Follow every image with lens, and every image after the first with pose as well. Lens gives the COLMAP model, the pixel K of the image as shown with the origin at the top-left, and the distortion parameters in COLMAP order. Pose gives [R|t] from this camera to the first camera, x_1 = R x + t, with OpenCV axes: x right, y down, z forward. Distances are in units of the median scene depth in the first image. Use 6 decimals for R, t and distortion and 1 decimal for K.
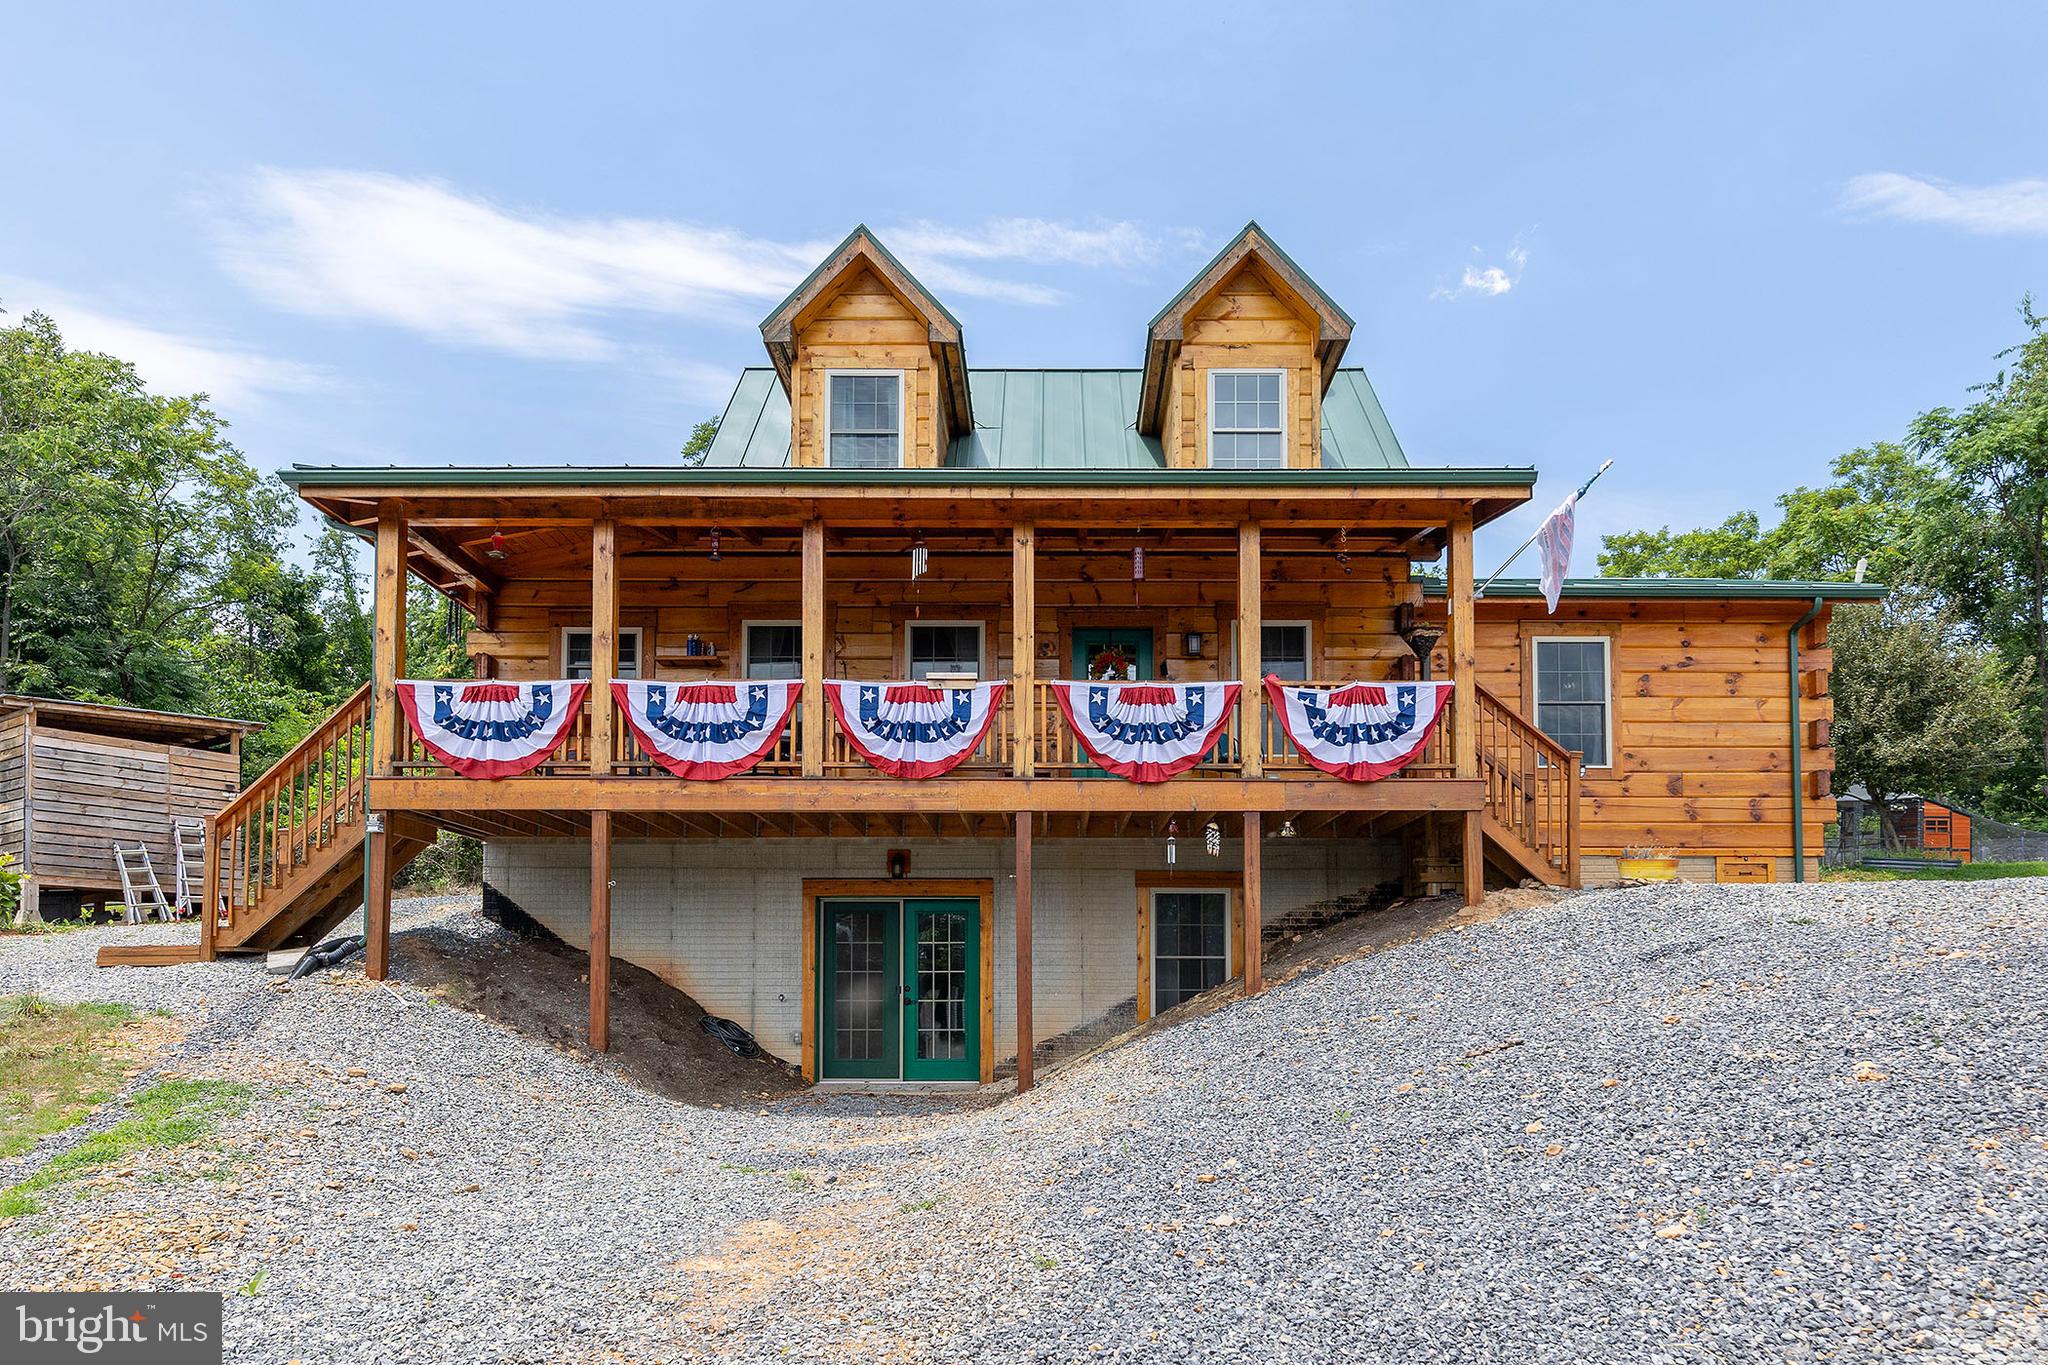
lens RADIAL K [[1315.7, 0, 1045.4], [0, 1315.7, 959.4], [0, 0, 1]] dist [-0.005110, 0.013642]
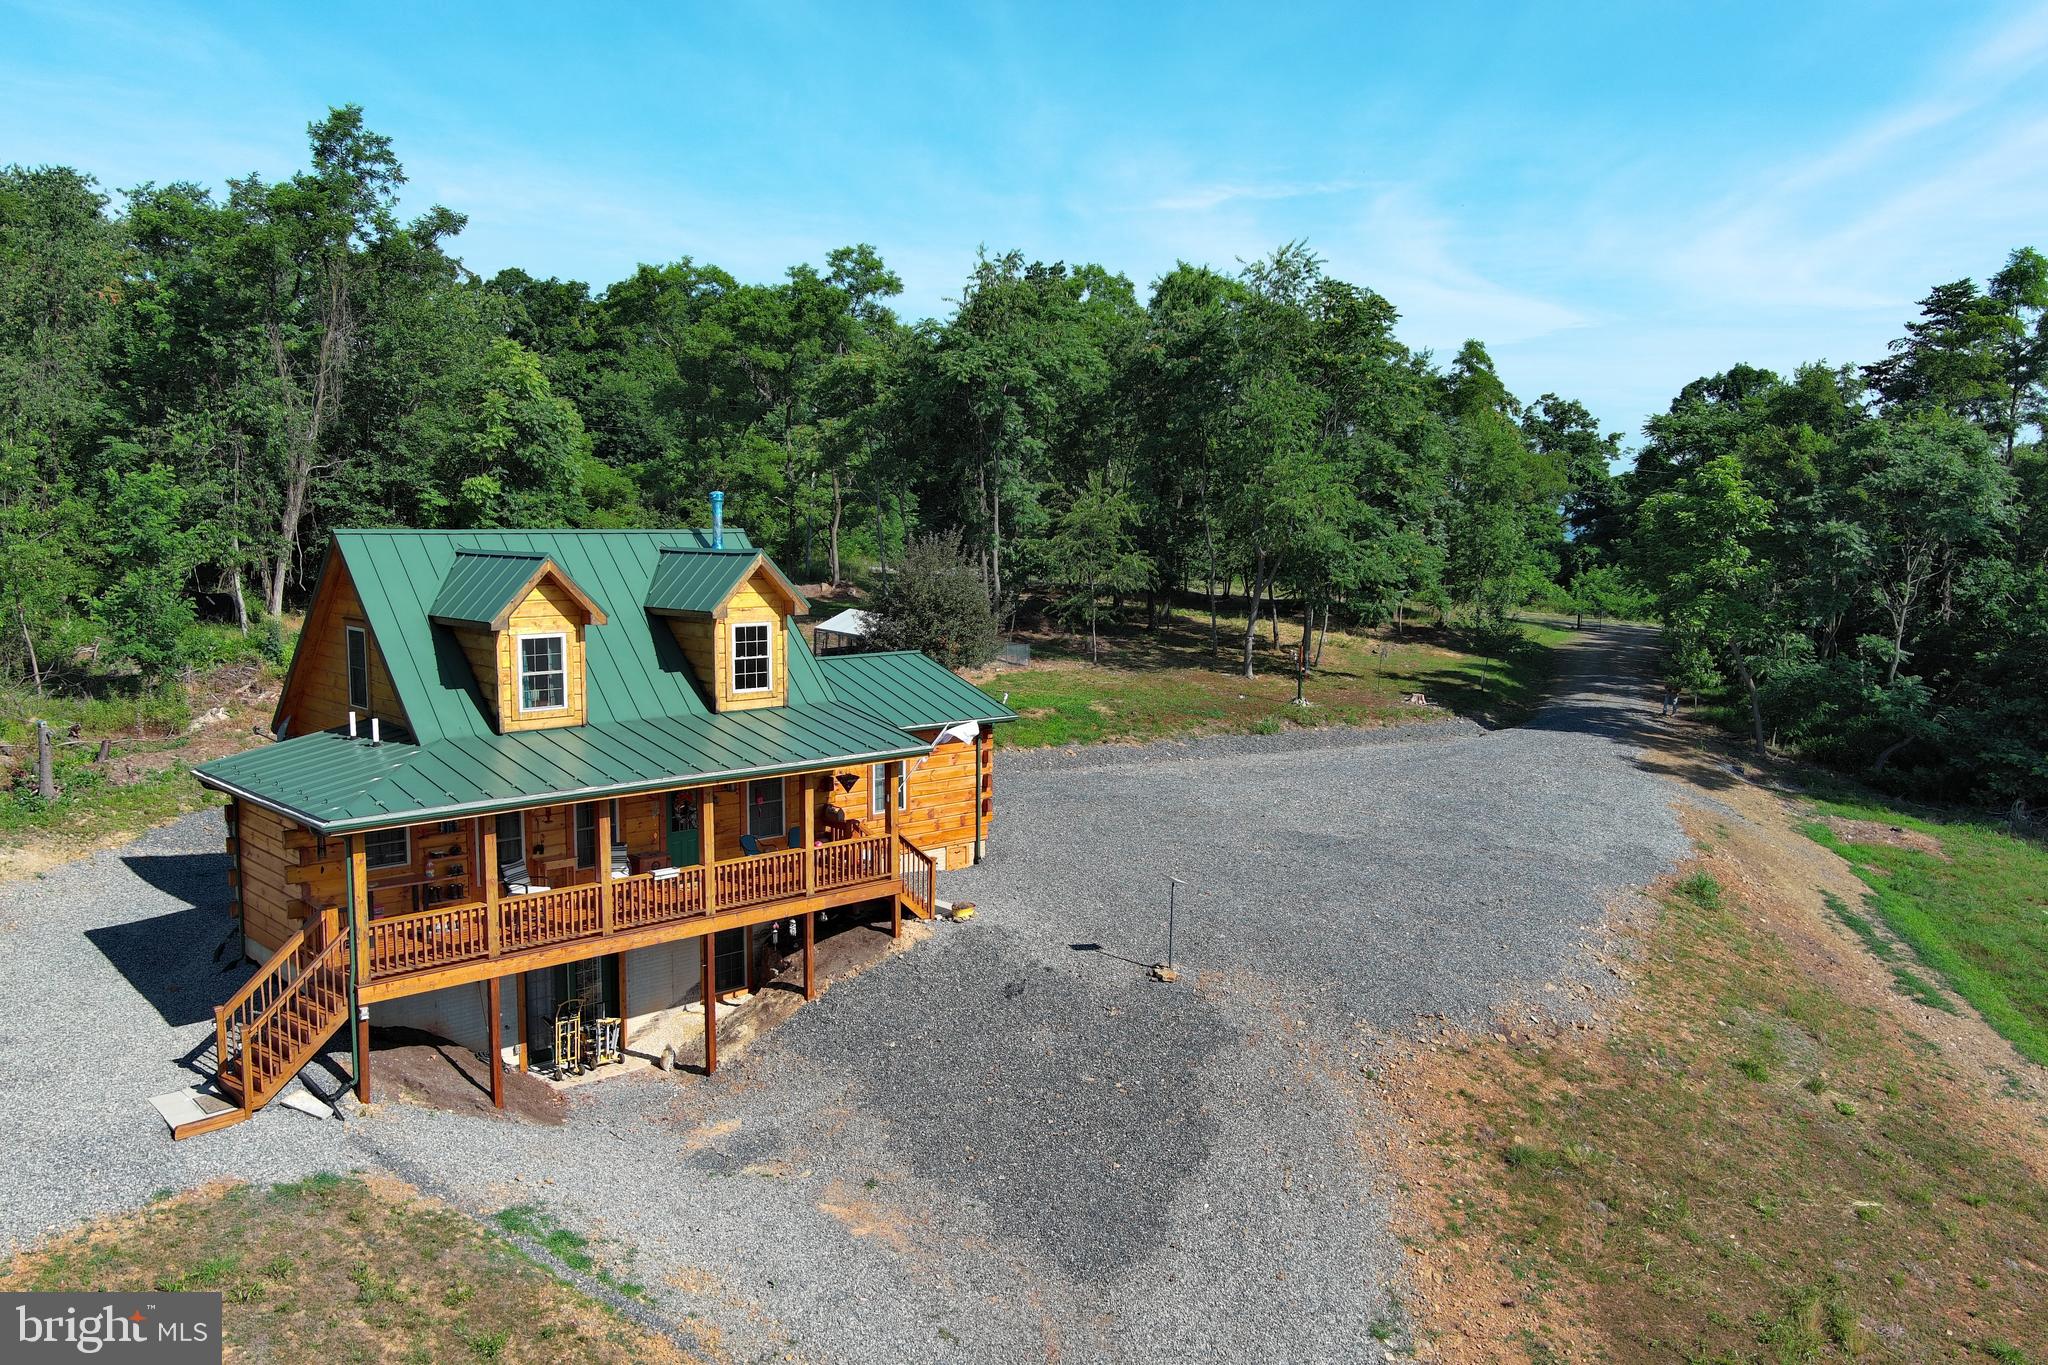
lens RADIAL K [[1587.4, 0, 1015.0], [0, 1587.4, 681.3], [0, 0, 1]] dist [0.018135, -0.008755]
pose [[0.739748, -0.079221, 0.668204, -1.137126], [-0.008810, 0.991820, 0.127342, -0.732031], [-0.672826, -0.100088, 0.732999, -0.889036]]
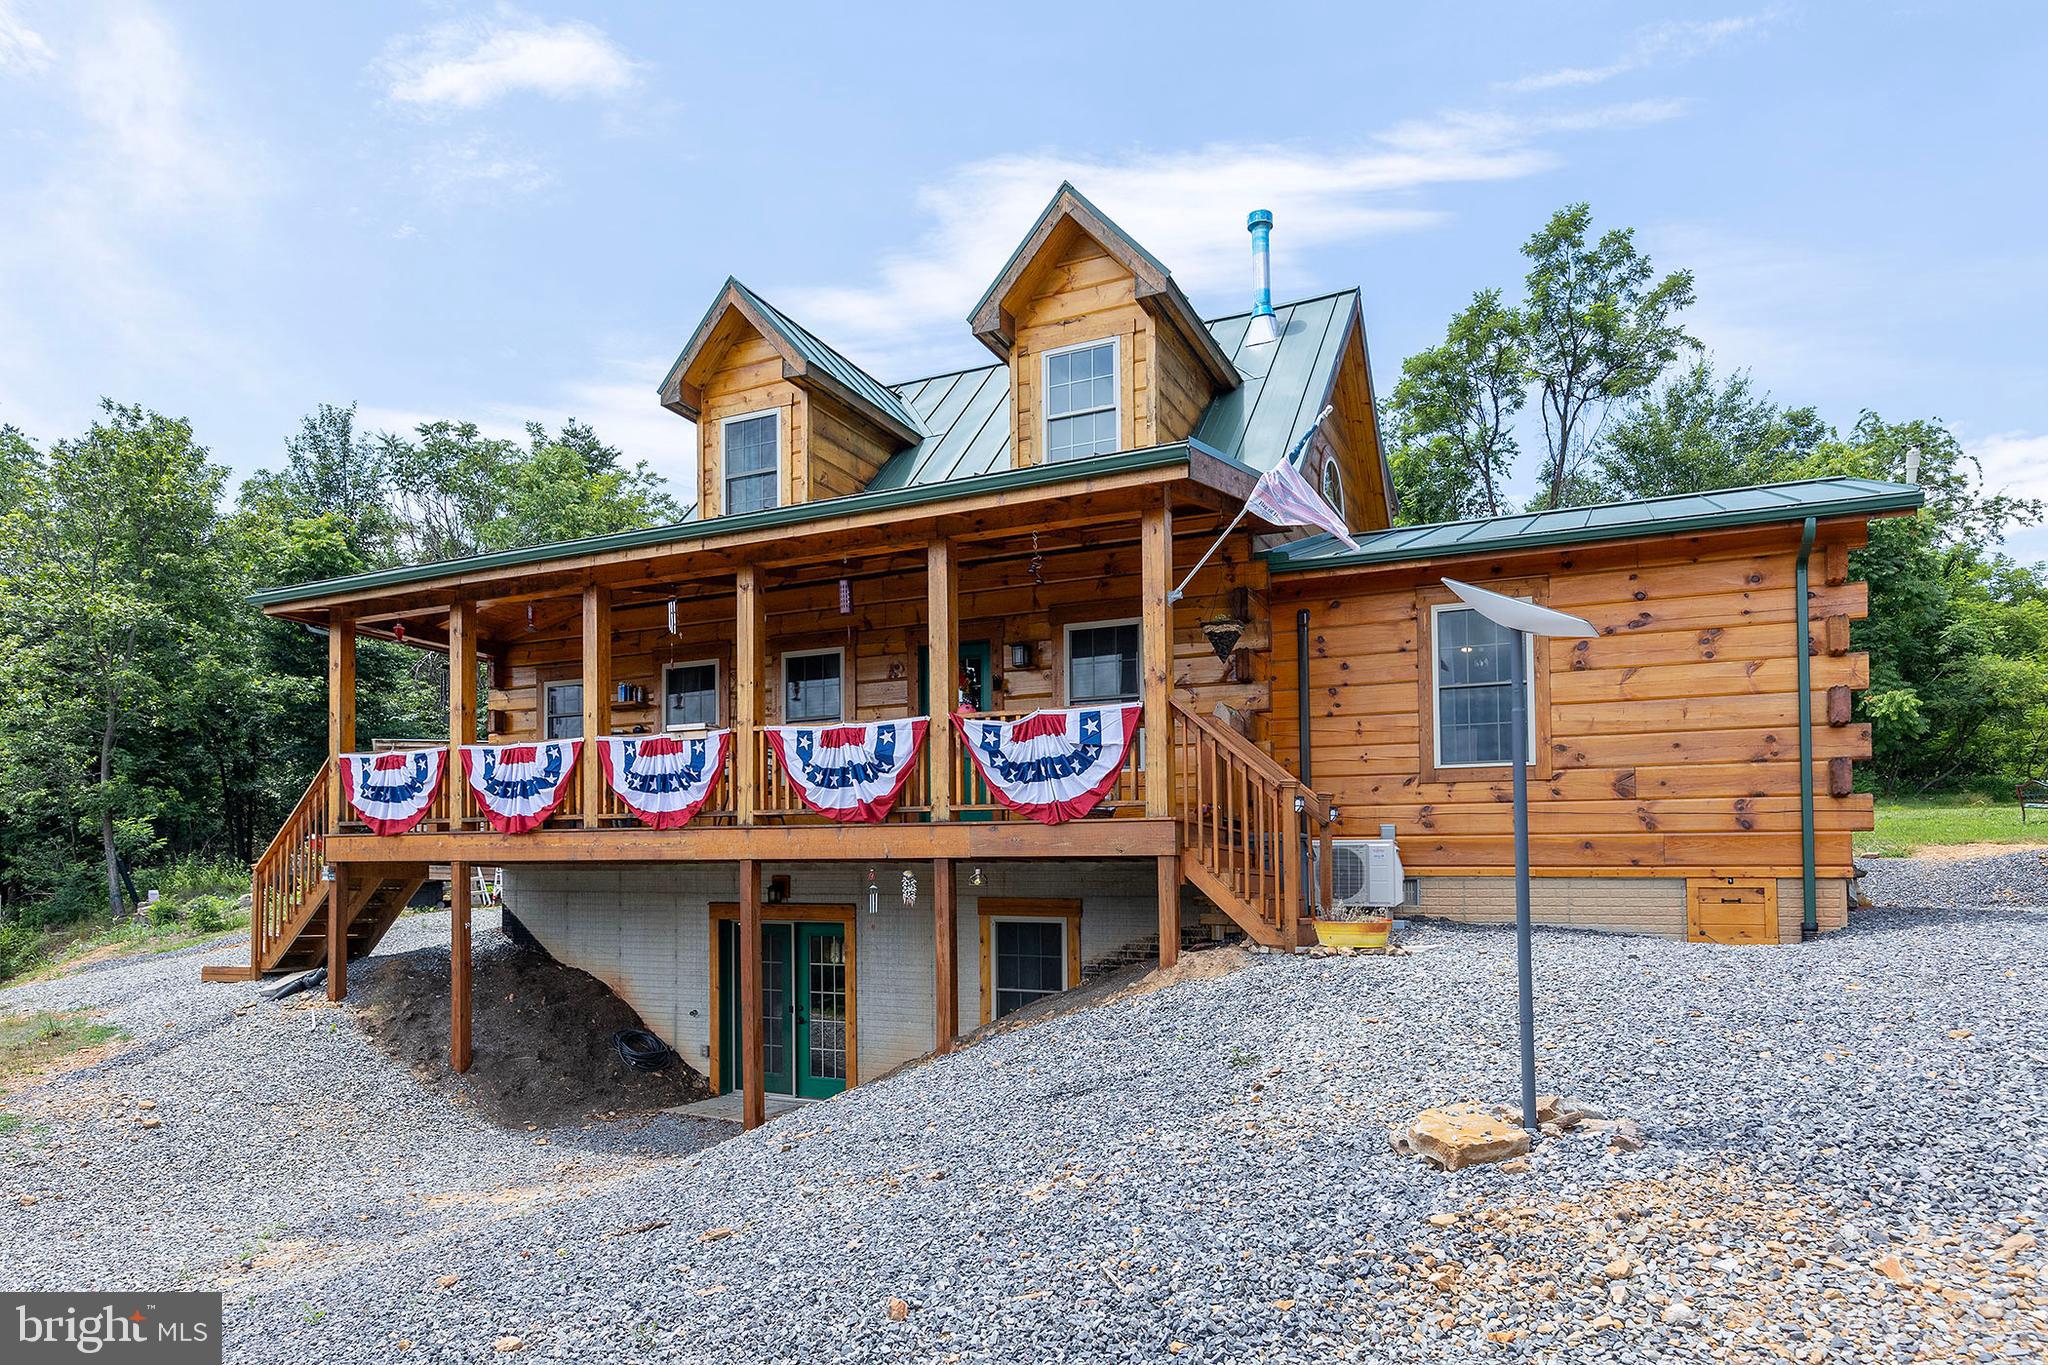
lens RADIAL K [[1245.1, 0, 998.5], [0, 1245.1, 904.2], [0, 0, 1]] dist [-0.016155, 0.000094]
pose [[0.899830, 0.004392, -0.436218, 0.546893], [0.006083, 0.999726, 0.022613, -0.095258], [0.436198, -0.023002, 0.899557, 0.227182]]
